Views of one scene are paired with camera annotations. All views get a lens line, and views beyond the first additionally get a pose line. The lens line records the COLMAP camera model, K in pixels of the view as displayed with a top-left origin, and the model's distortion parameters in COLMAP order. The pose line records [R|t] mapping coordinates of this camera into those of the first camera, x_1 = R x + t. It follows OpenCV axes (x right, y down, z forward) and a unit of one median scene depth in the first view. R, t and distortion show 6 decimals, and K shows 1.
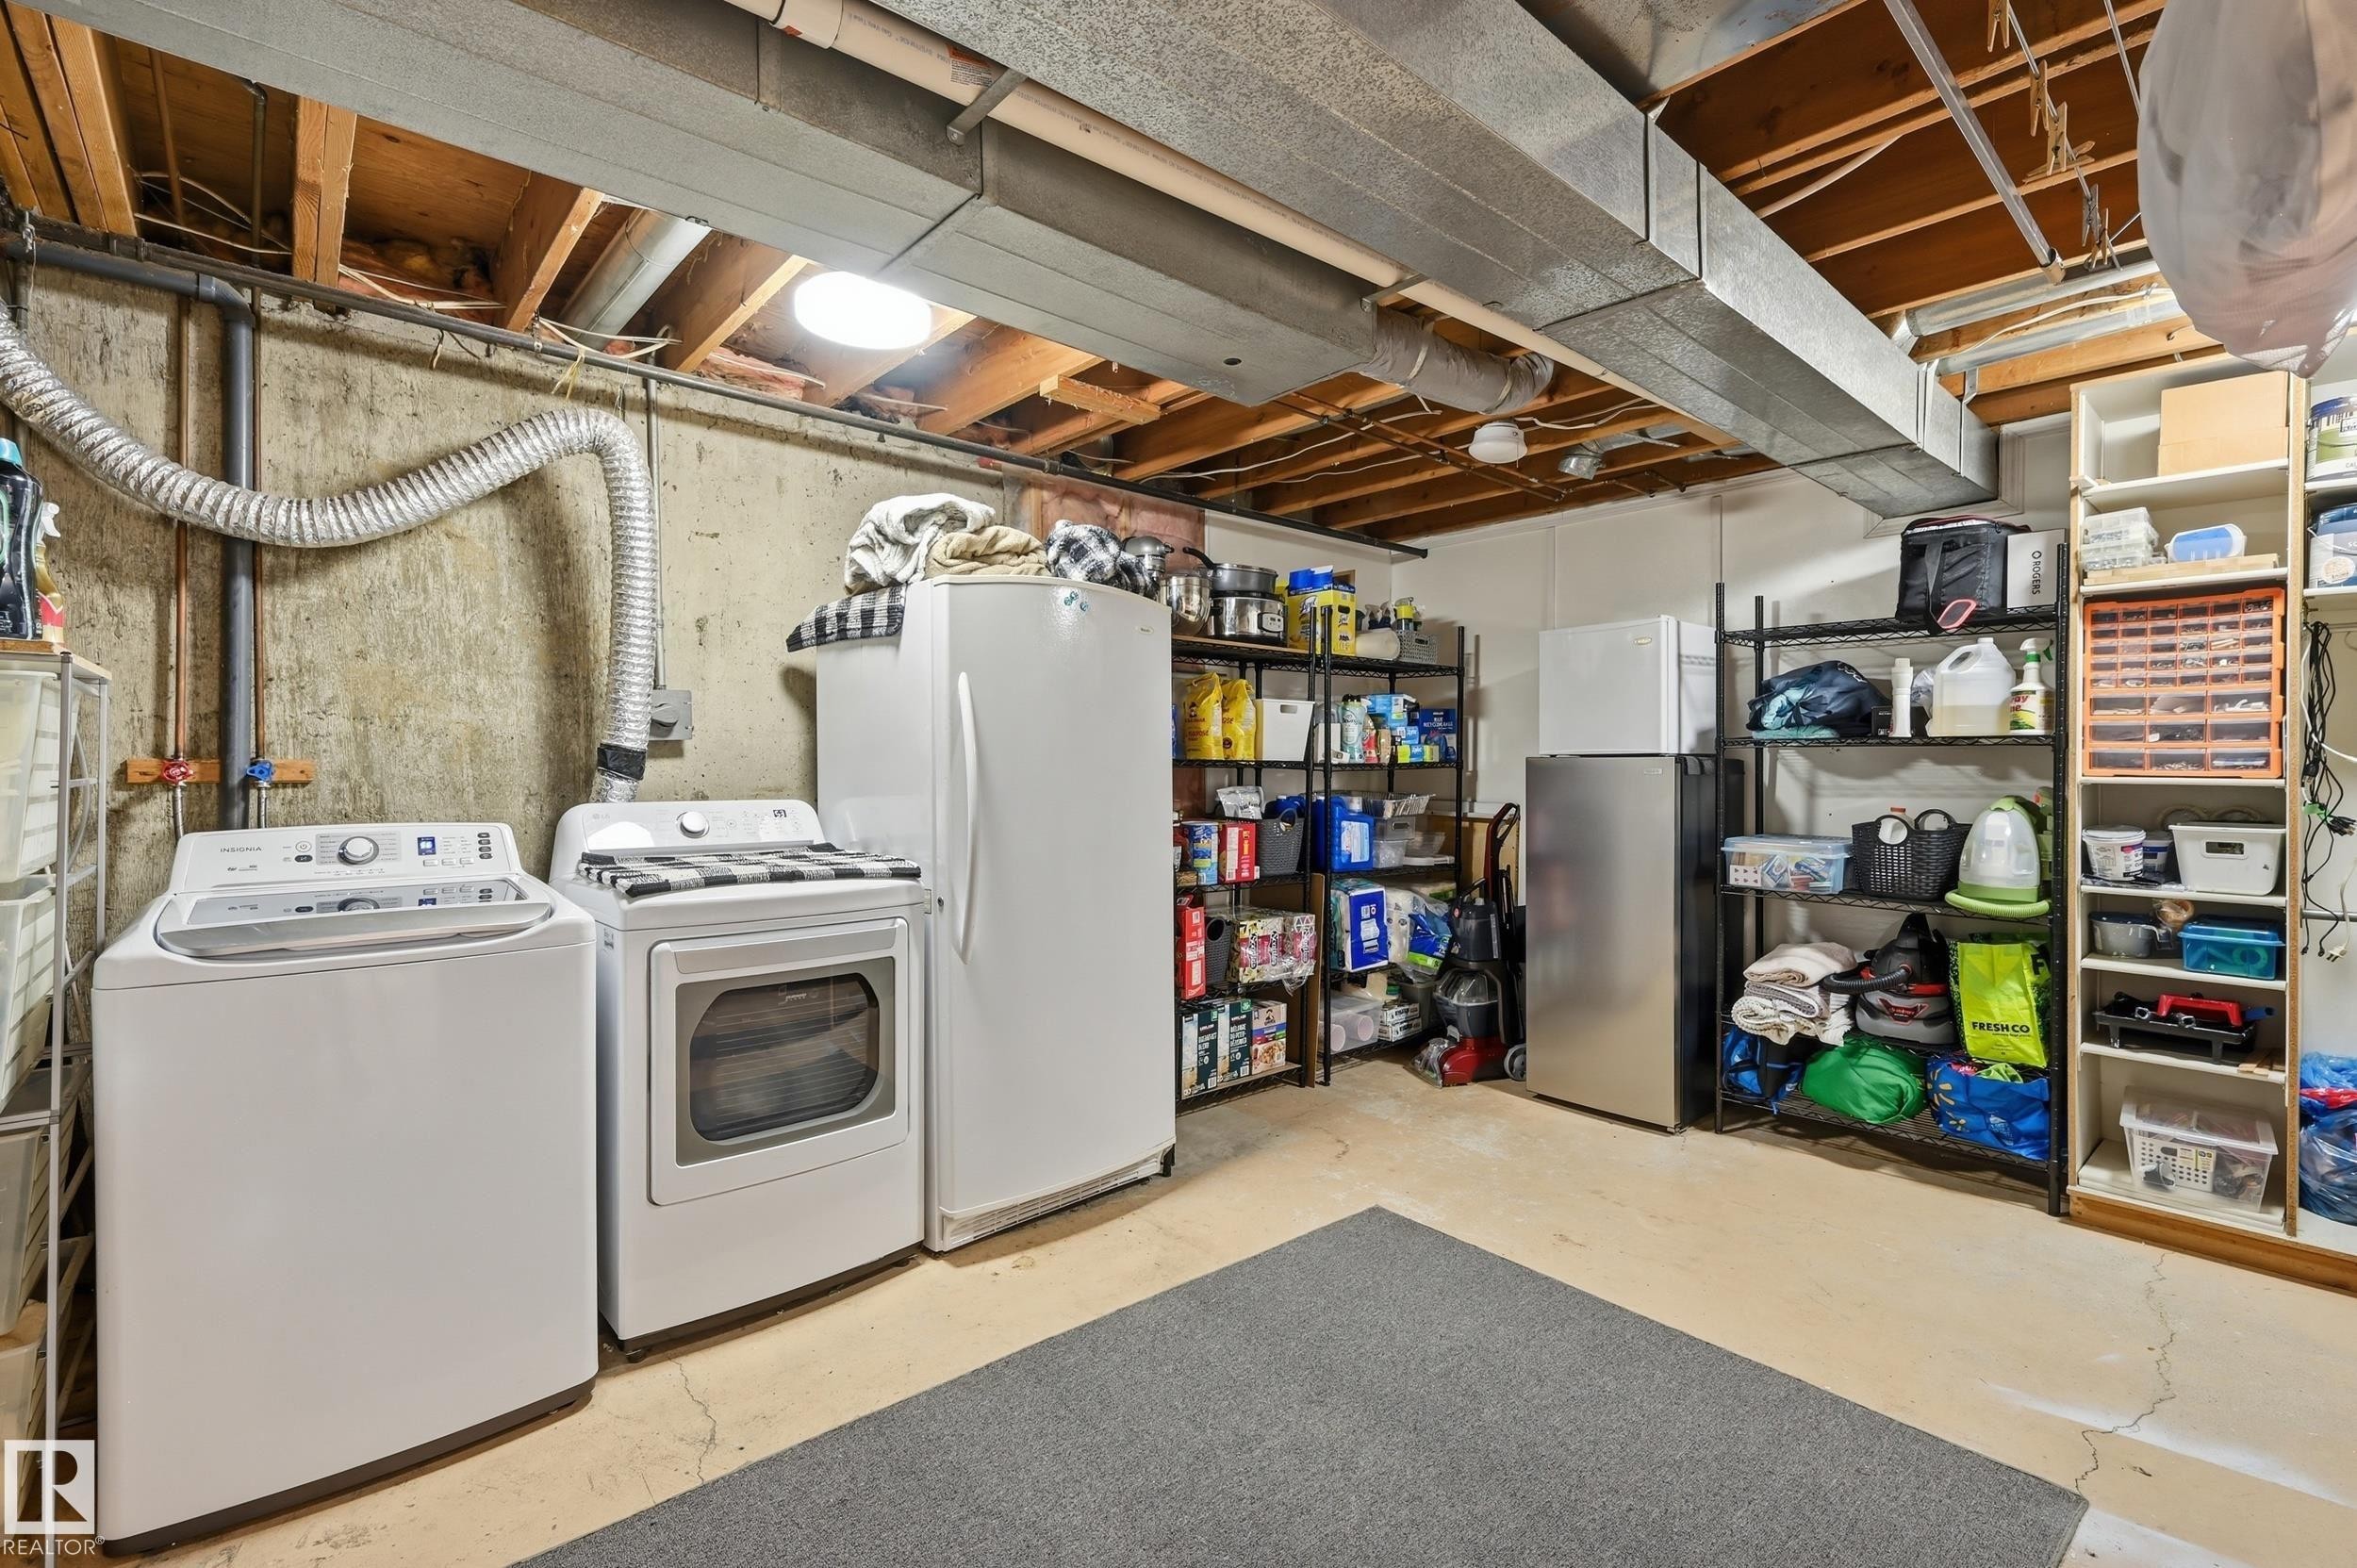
lens RADIAL K [[1049.3, 0, 1177.4], [0, 1049.3, 775.6], [0, 0, 1]] dist [-0.000600, 0.000441]
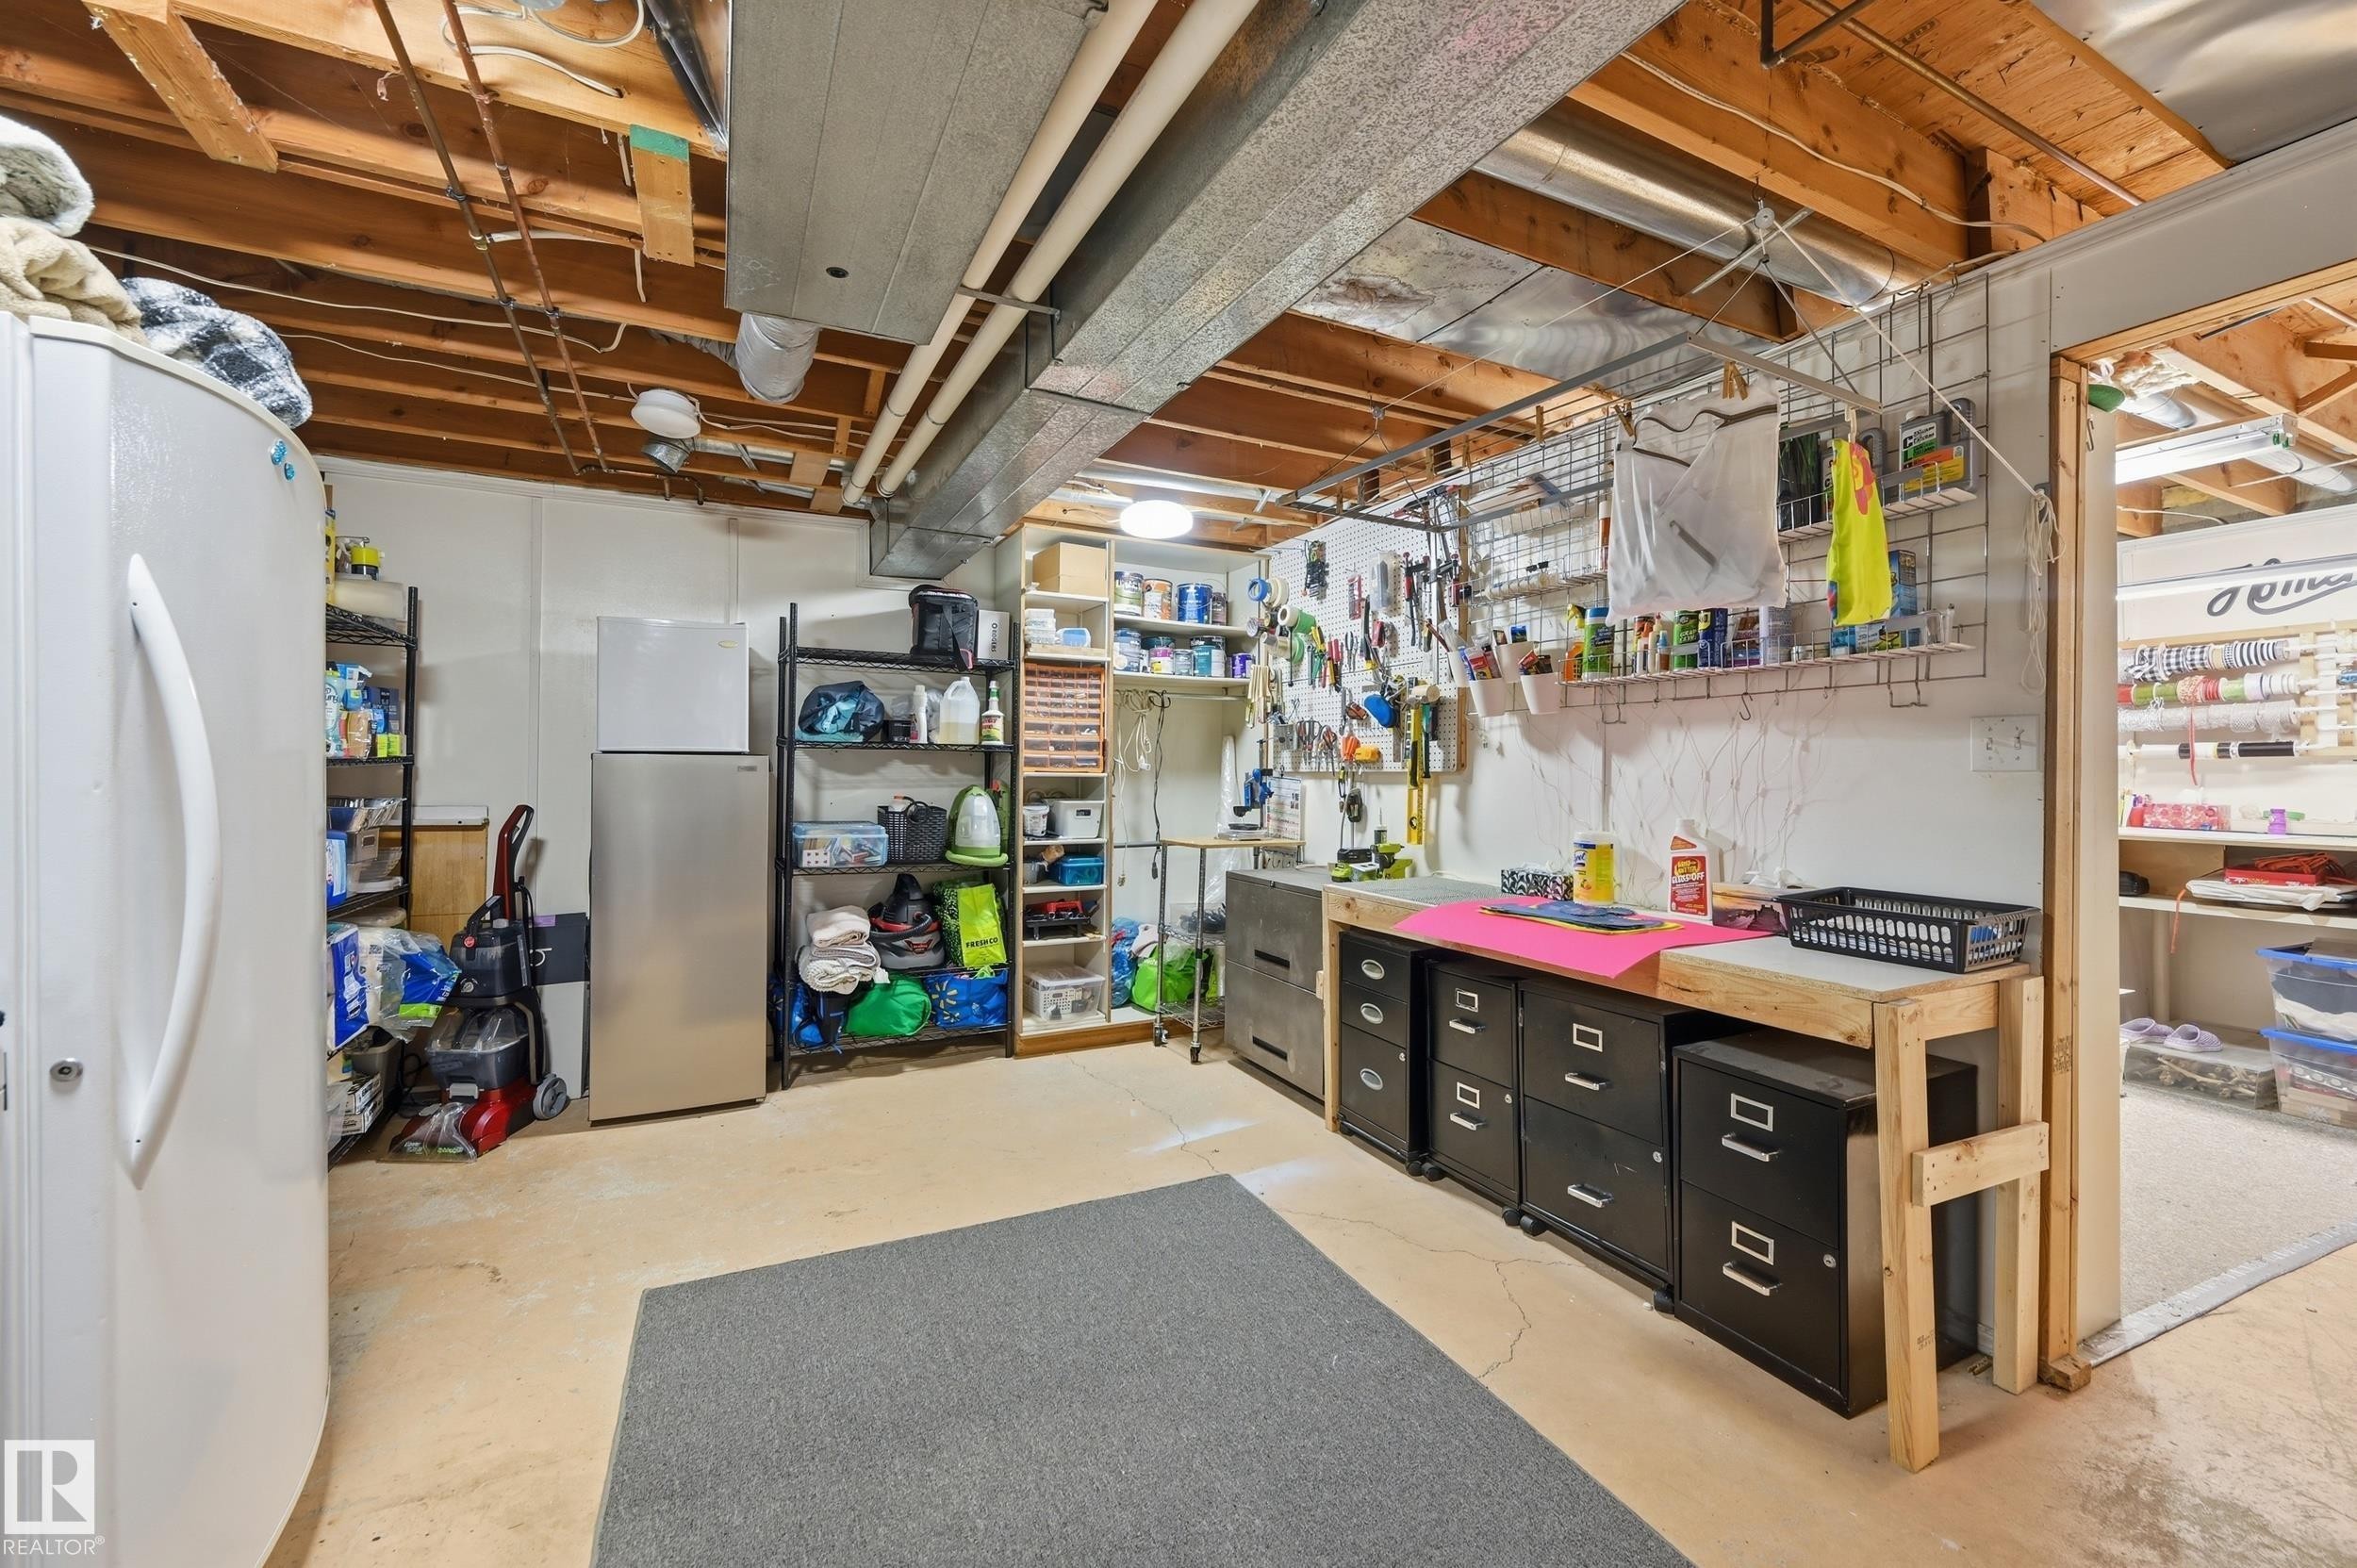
lens RADIAL K [[938.7, 0, 1175.4], [0, 938.7, 767.3], [0, 0, 1]] dist [0.000965, -0.000354]
pose [[0.255709, 0.000491, 0.966754, -0.409493], [0.002193, 0.999997, -0.001088, -0.004082], [-0.966751, 0.002398, 0.255707, 0.386487]]
